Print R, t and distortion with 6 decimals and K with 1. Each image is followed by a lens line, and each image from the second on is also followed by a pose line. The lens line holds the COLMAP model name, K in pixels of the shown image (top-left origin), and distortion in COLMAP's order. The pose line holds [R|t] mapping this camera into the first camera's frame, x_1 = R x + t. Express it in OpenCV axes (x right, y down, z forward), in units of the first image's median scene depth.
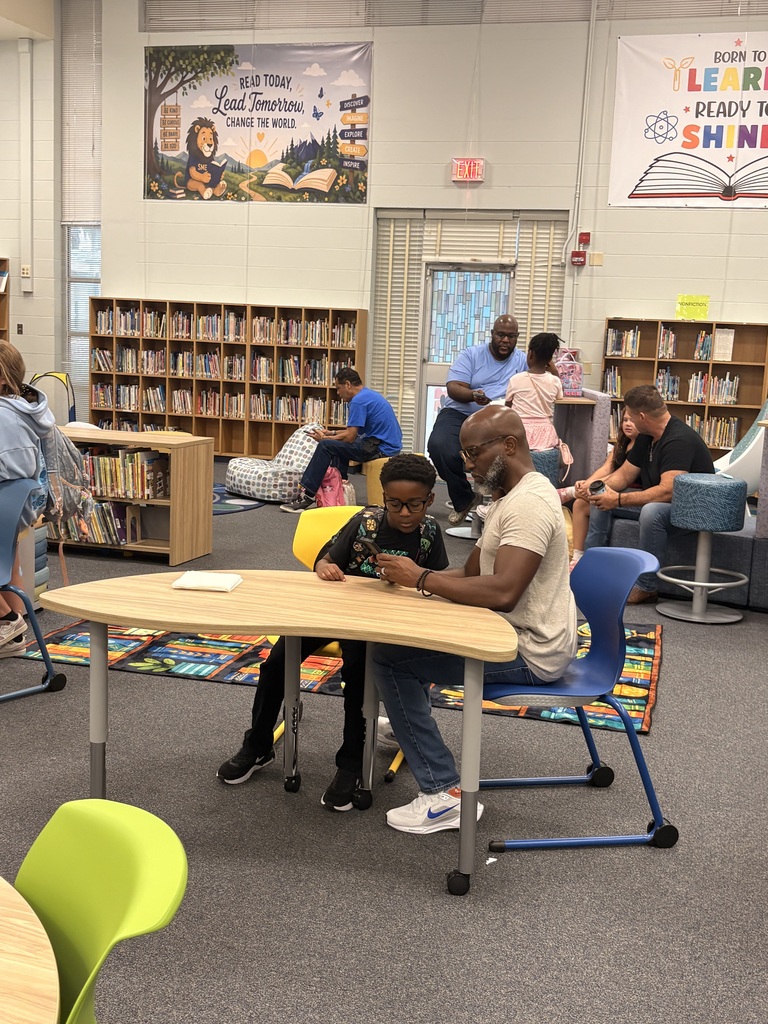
lens RADIAL K [[1187.0, 0, 377.7], [0, 1187.0, 536.3], [0, 0, 1]] dist [0.007221, 0.000000]
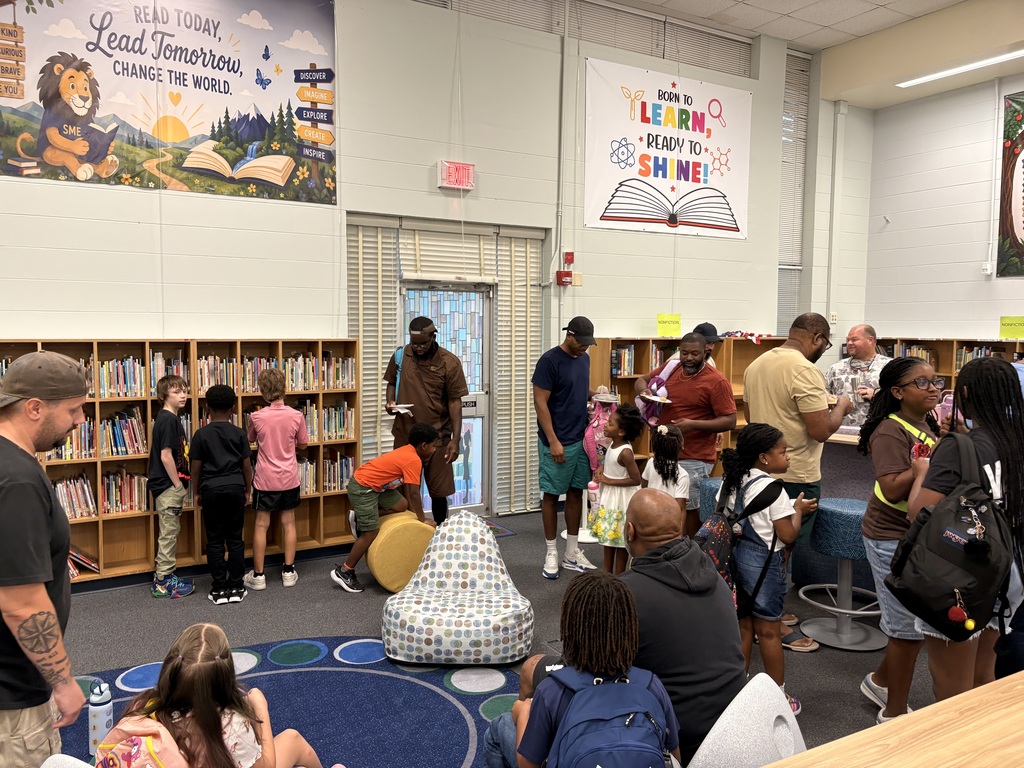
lens RADIAL K [[756.8, 0, 490.6], [0, 756.8, 387.8], [0, 0, 1]] dist [0.021371, -0.022086]
pose [[0.696025, -0.096746, 0.711469, -0.302566], [0.151931, 0.988288, -0.014245, -0.138018], [-0.701759, 0.118010, 0.702573, 0.587697]]
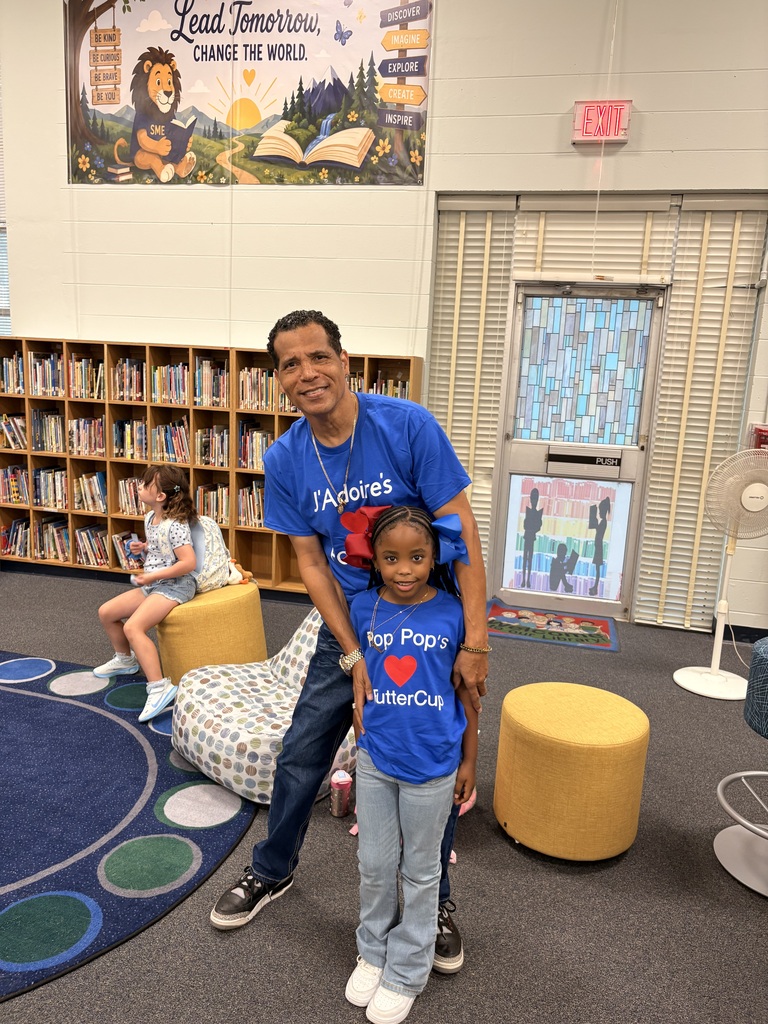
lens RADIAL K [[771.2, 0, 388.0], [0, 771.2, 517.0], [0, 0, 1]] dist [-0.006027, 0.031041]
pose [[0.998354, -0.006558, 0.056978, -0.051150], [0.005571, 0.999832, 0.017454, -0.114087], [-0.057083, -0.017107, 0.998223, 0.593768]]
